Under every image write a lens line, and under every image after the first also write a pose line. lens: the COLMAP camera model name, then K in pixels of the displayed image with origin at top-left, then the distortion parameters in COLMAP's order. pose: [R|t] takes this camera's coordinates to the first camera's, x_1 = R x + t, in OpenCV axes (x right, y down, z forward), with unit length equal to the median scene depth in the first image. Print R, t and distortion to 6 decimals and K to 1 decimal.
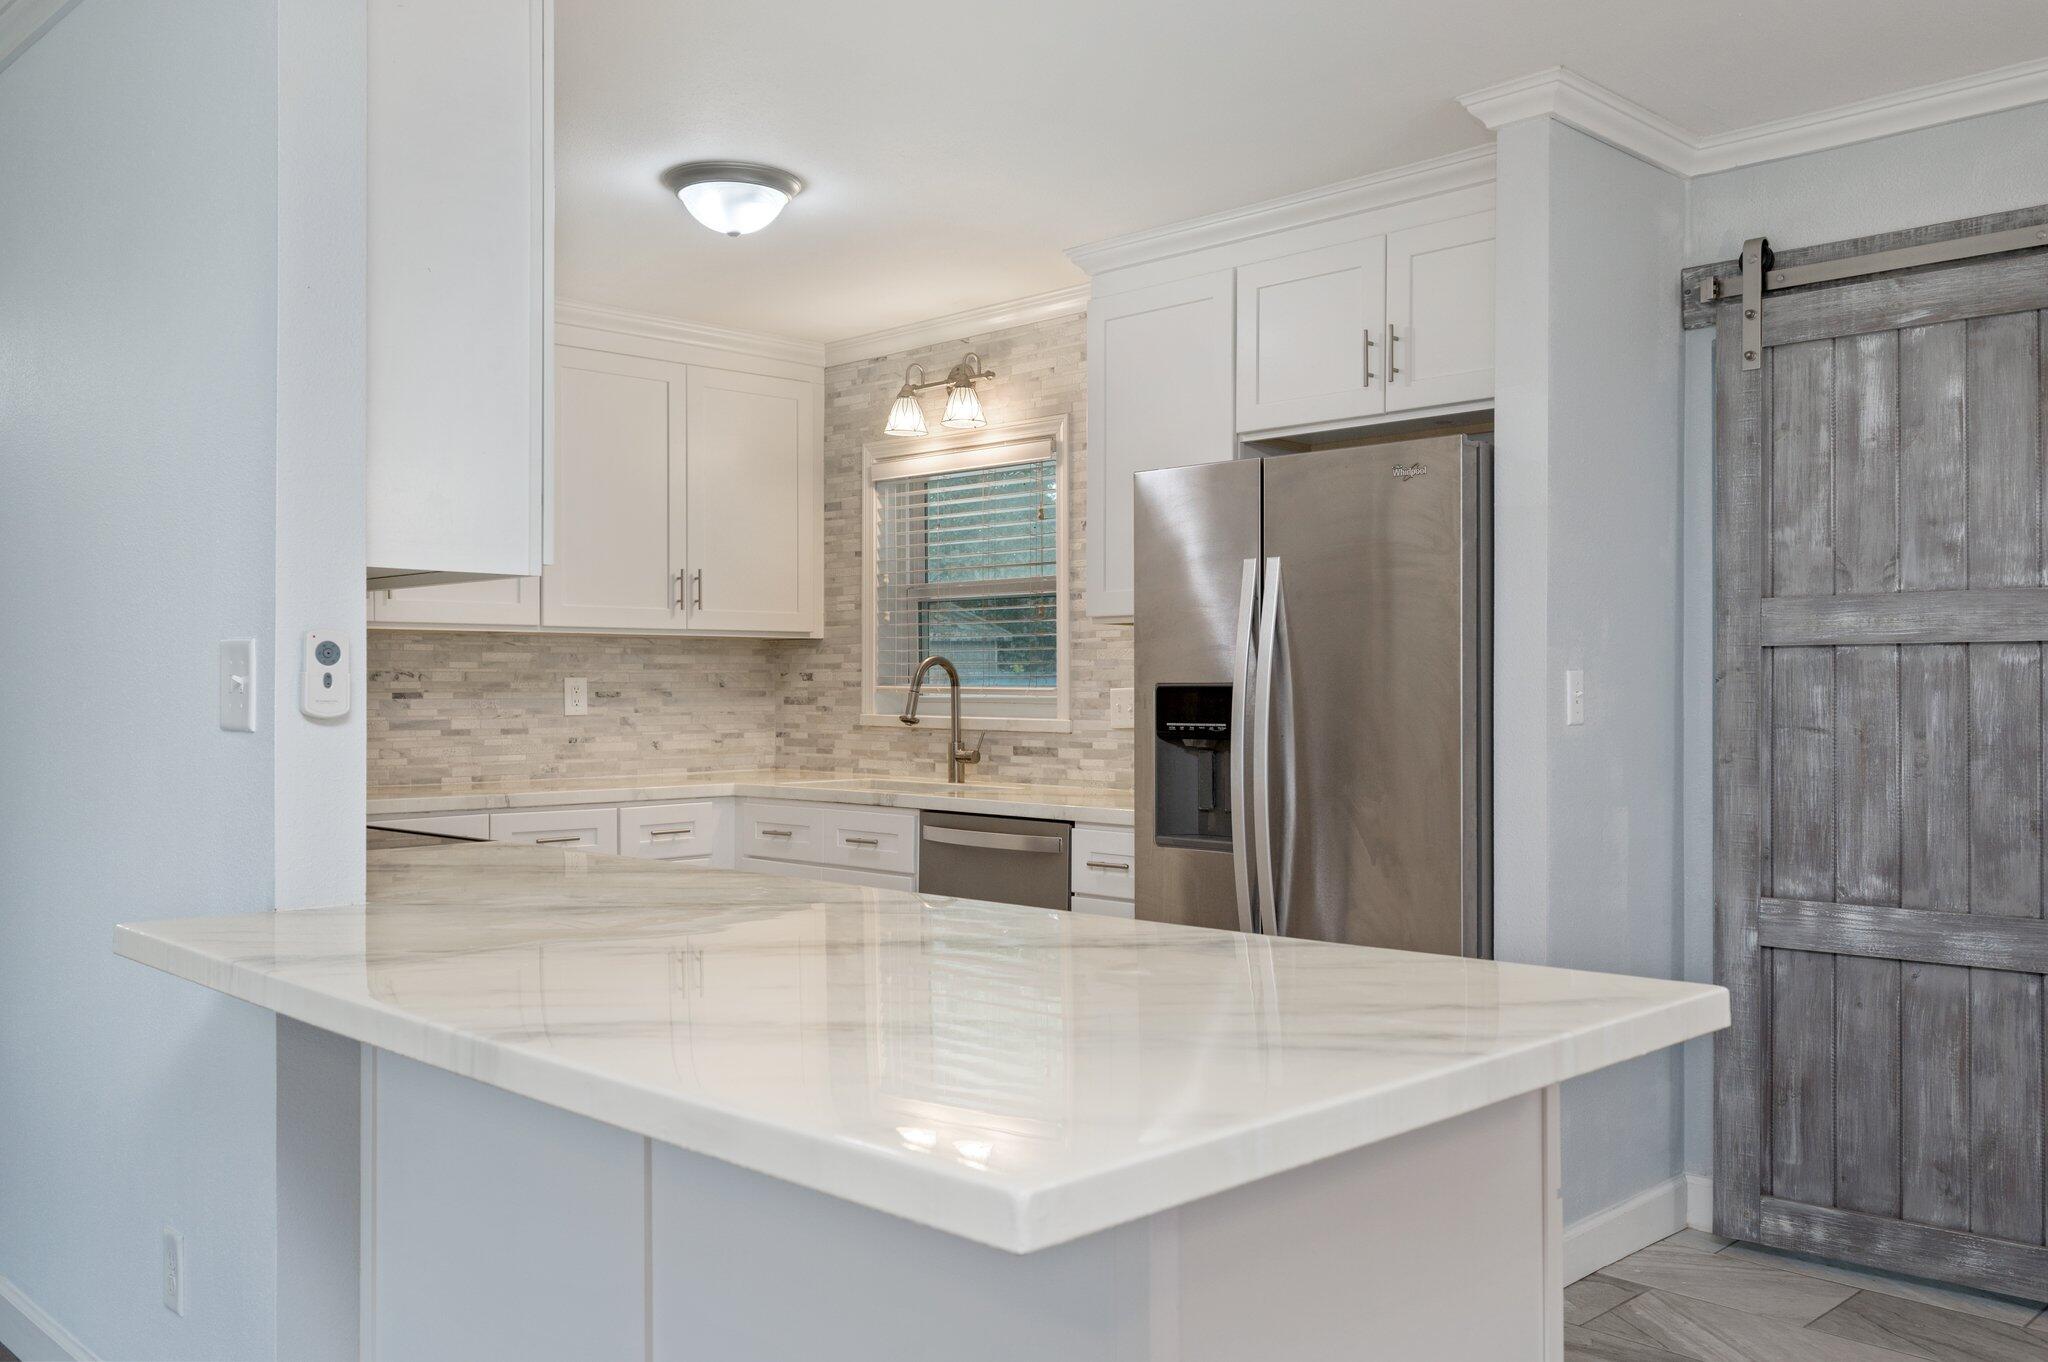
lens RADIAL K [[1713.1, 0, 1012.5], [0, 1713.1, 687.4], [0, 0, 1]] dist [0.007067, 0.001377]
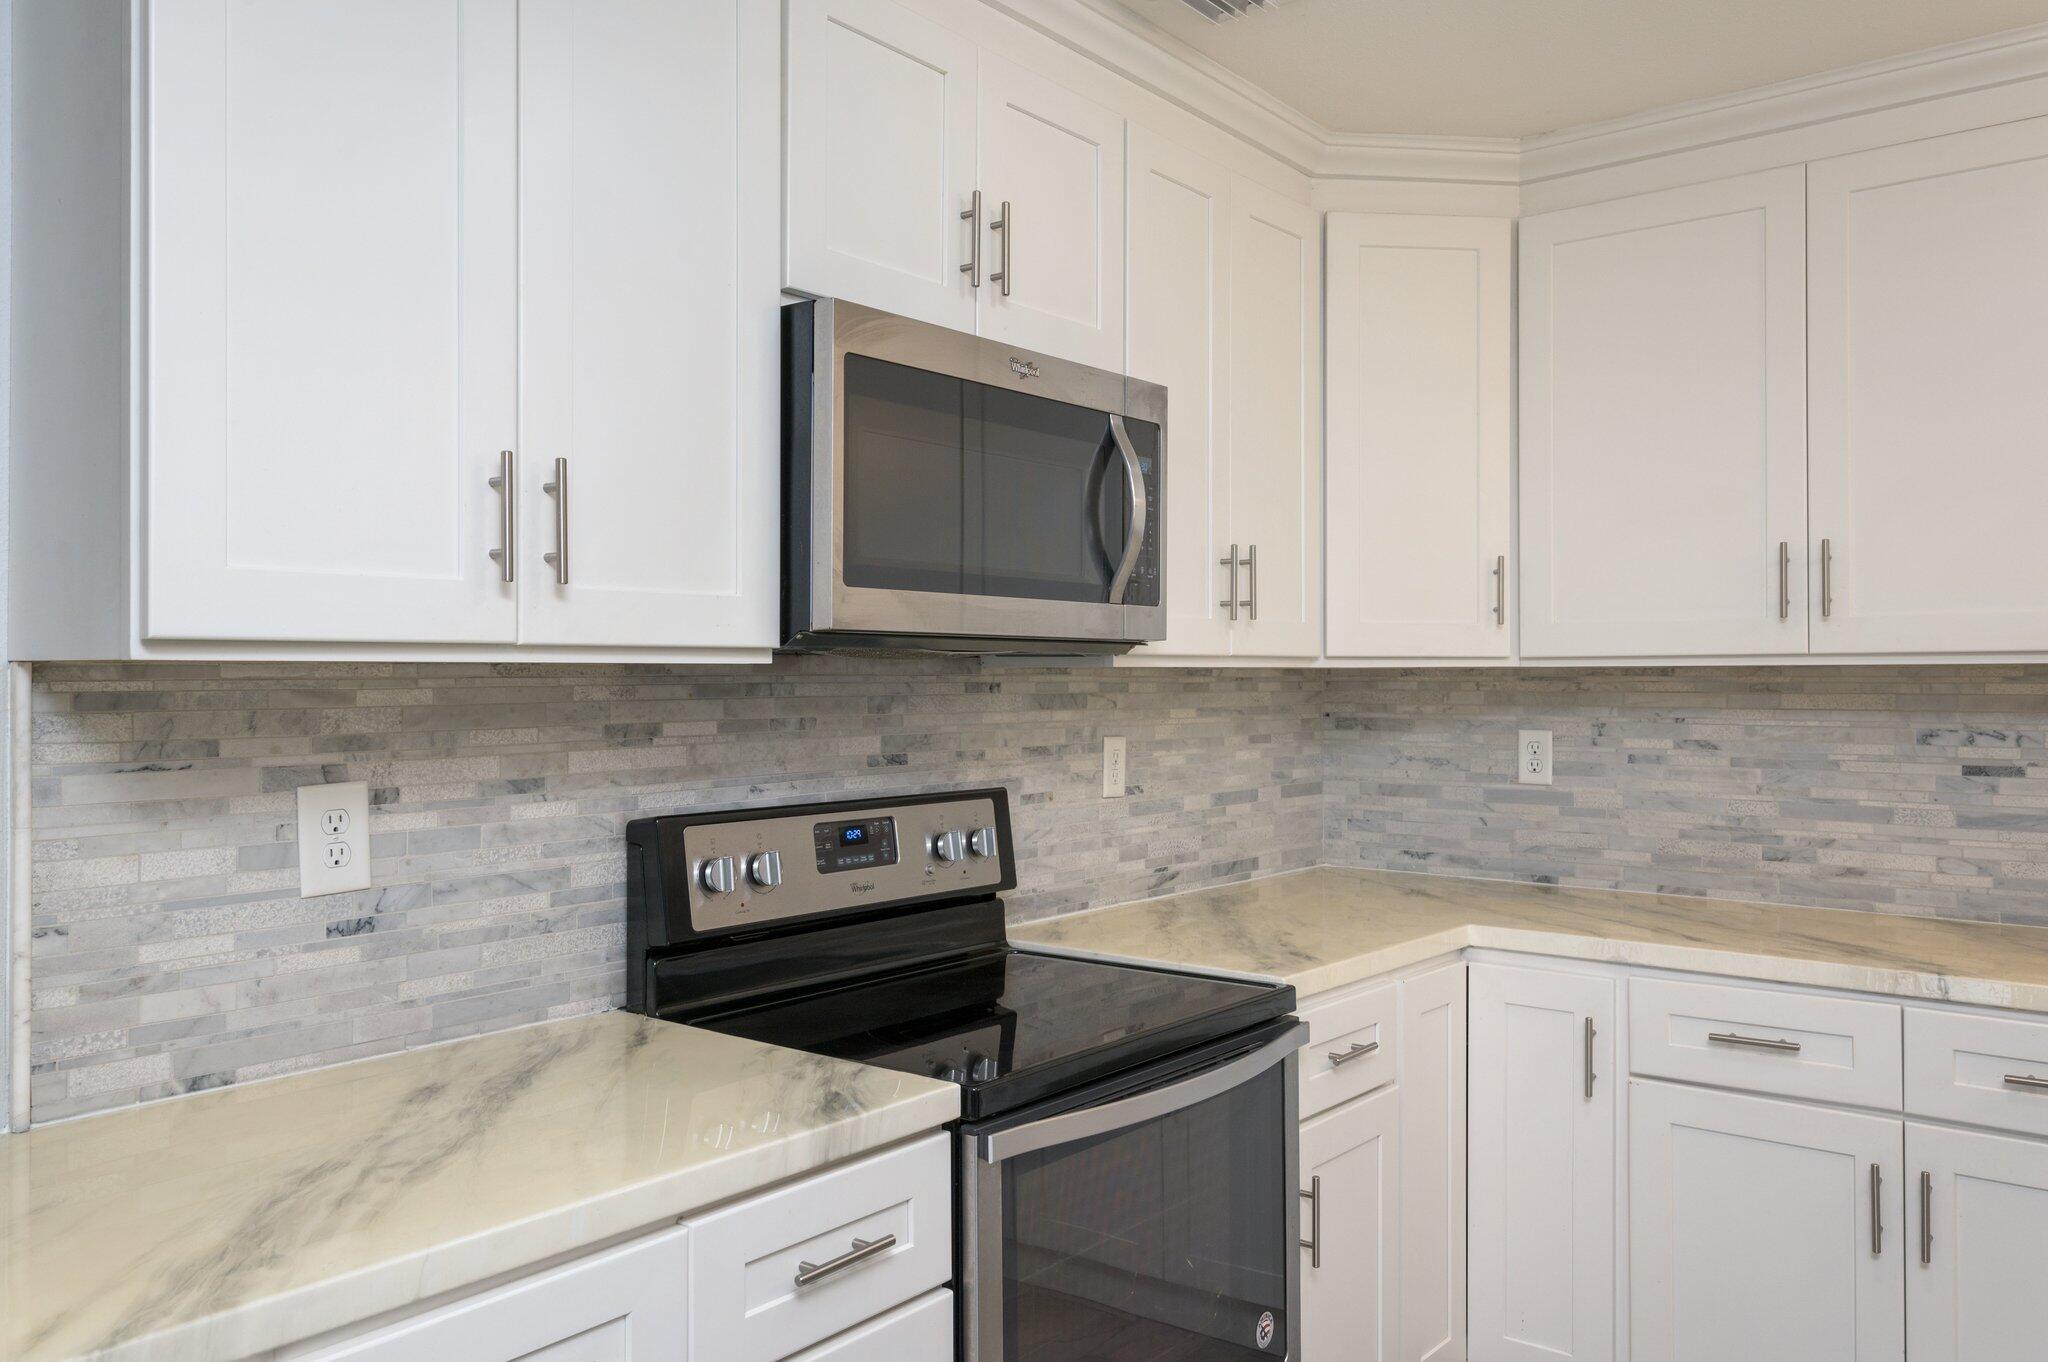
lens RADIAL K [[1542.9, 0, 1018.4], [0, 1542.9, 663.7], [0, 0, 1]] dist [0.011074, -0.002635]
pose [[0.128208, -0.007059, -0.991722, 0.138136], [0.001120, 0.999975, -0.006973, -0.029711], [0.991747, -0.000217, 0.128213, 0.612537]]
